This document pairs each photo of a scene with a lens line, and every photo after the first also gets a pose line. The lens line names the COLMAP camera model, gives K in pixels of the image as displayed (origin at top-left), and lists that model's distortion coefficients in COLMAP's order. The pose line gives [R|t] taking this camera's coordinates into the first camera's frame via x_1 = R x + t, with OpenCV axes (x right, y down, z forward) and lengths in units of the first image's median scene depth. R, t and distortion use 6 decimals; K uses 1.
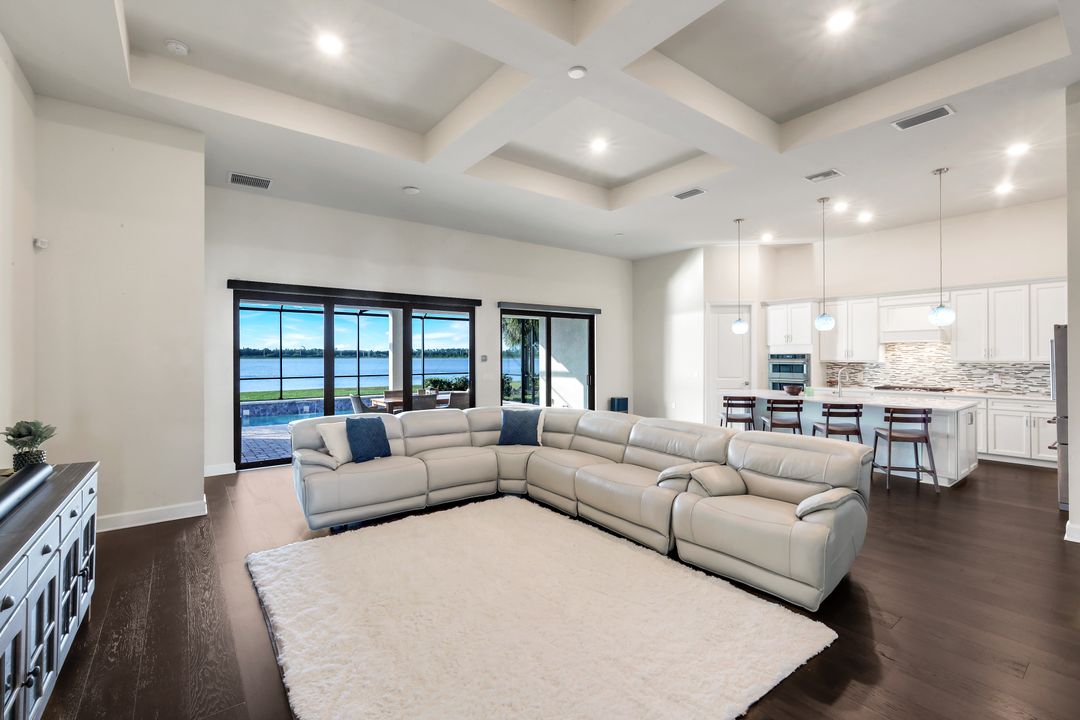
lens RADIAL K [[472.9, 0, 541.3], [0, 472.9, 354.3], [0, 0, 1]] dist [0.003021, 0.000334]
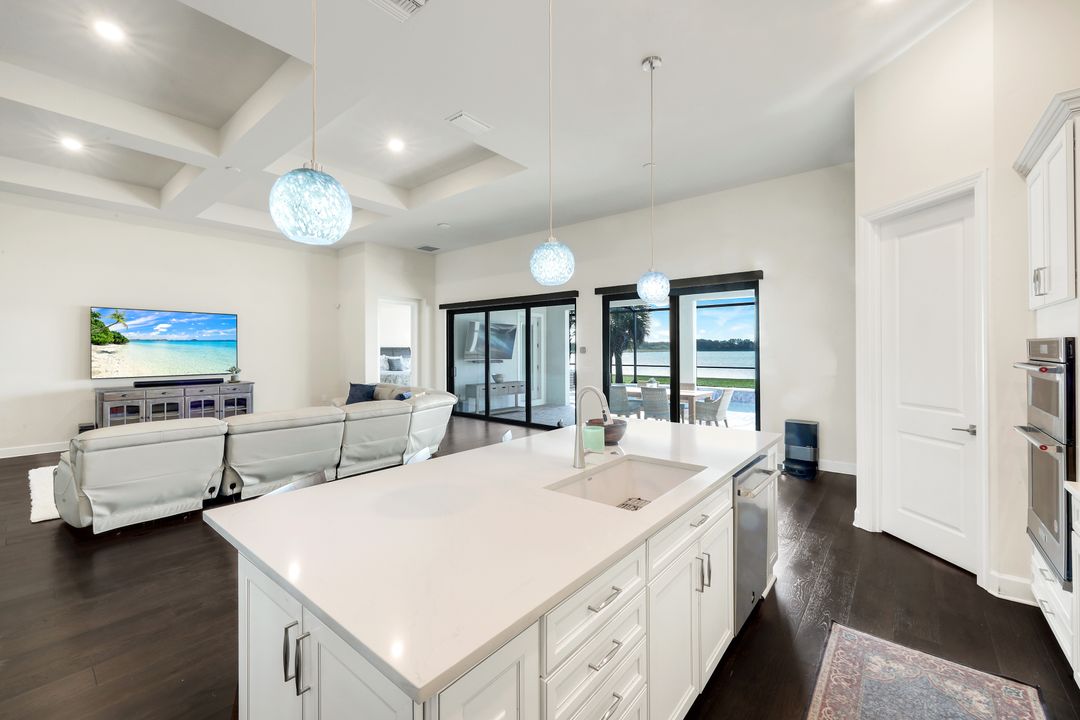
lens RADIAL K [[440.6, 0, 536.0], [0, 440.6, 352.3], [0, 0, 1]] dist [-0.001511, -0.000135]
pose [[0.219031, 0.009896, -0.975668, 0.743885], [0.004114, 0.999930, 0.011065, 0.002367], [0.975709, -0.006437, 0.218975, 0.714189]]
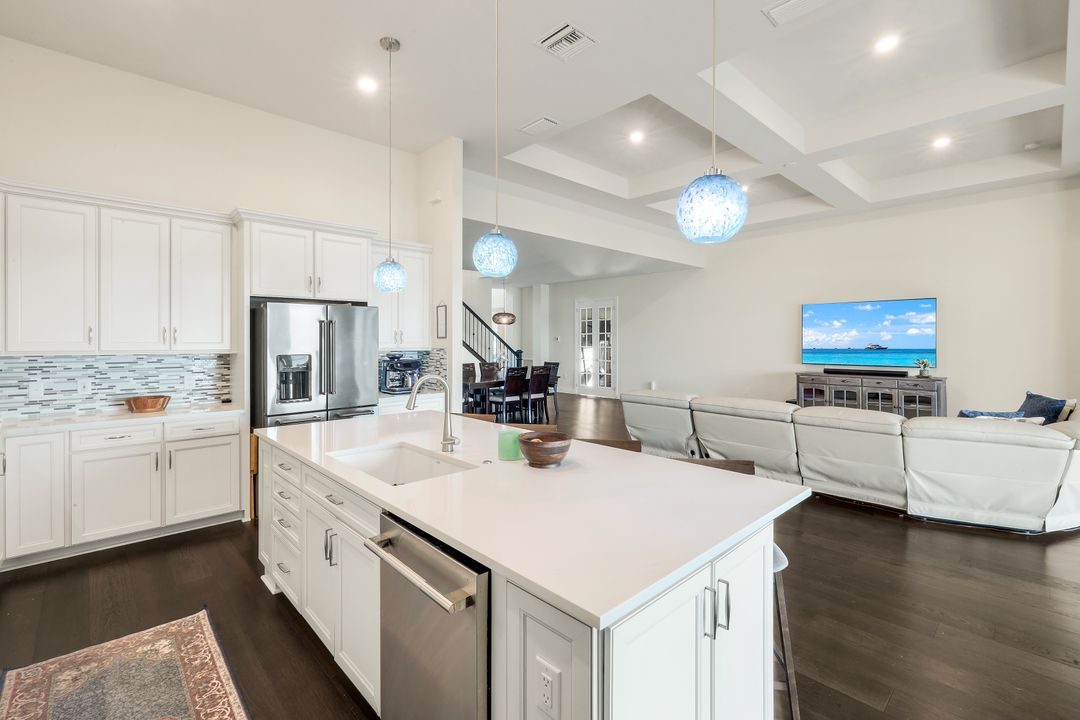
lens RADIAL K [[472.9, 0, 538.1], [0, 472.9, 331.4], [0, 0, 1]] dist [0.003021, 0.000334]
pose [[-0.994939, 0.003727, -0.100409, 0.478102], [0.006062, 0.999718, -0.022963, 0.004972], [0.100295, -0.023456, -0.994681, 1.088135]]
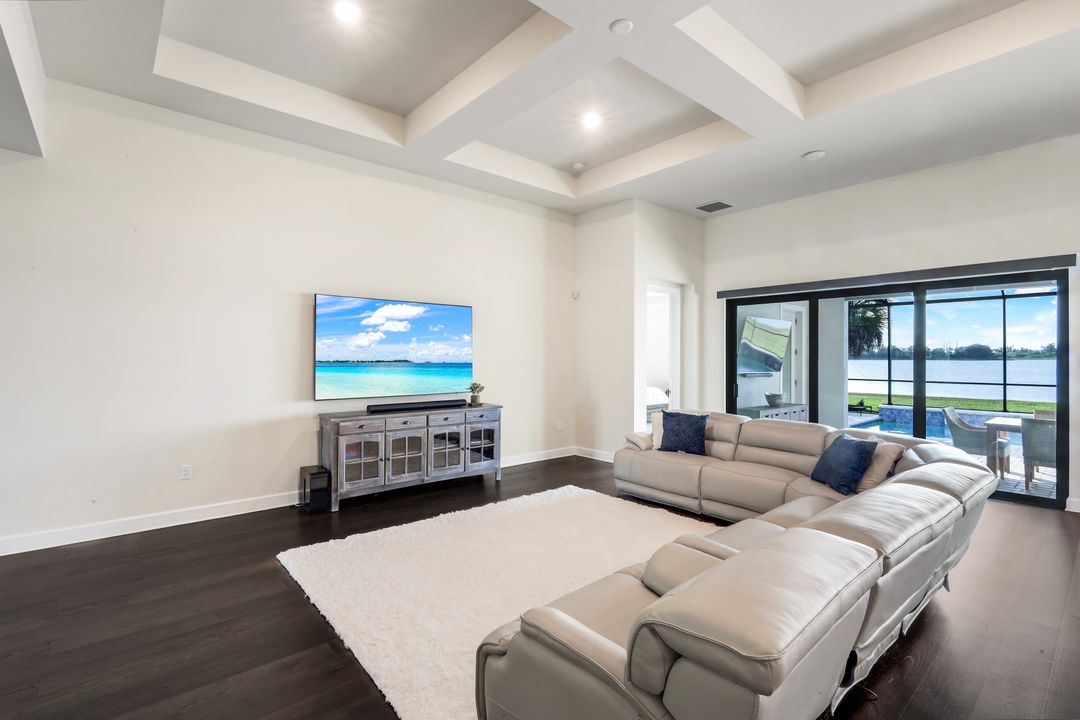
lens RADIAL K [[498.9, 0, 535.1], [0, 498.9, 354.5], [0, 0, 1]] dist [-0.002029, 0.001079]
pose [[0.051179, 0.000044, -0.998690, 0.417293], [0.001835, 0.999998, 0.000138, 0.000064], [0.998688, -0.001839, 0.051179, 0.341427]]
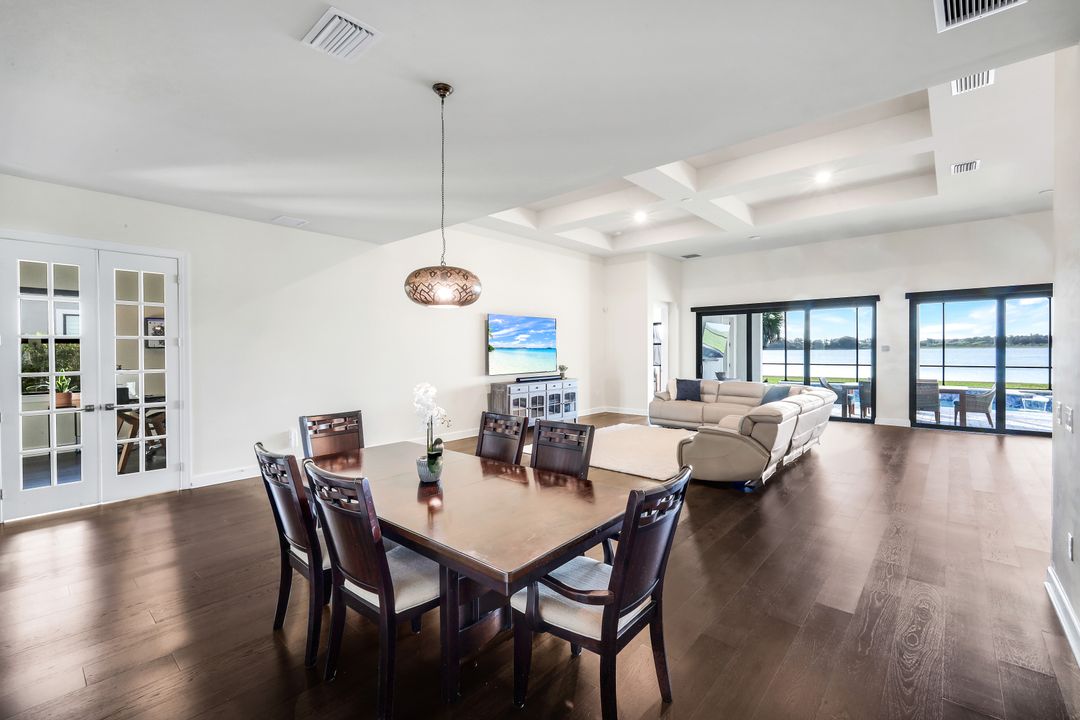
lens RADIAL K [[472.9, 0, 533.8], [0, 472.9, 355.0], [0, 0, 1]] dist [0.003021, 0.000334]
pose [[0.189902, 0.014678, -0.981693, 0.795267], [0.010415, 0.999802, 0.016964, -0.003548], [0.981748, -0.013446, 0.189711, 0.007005]]
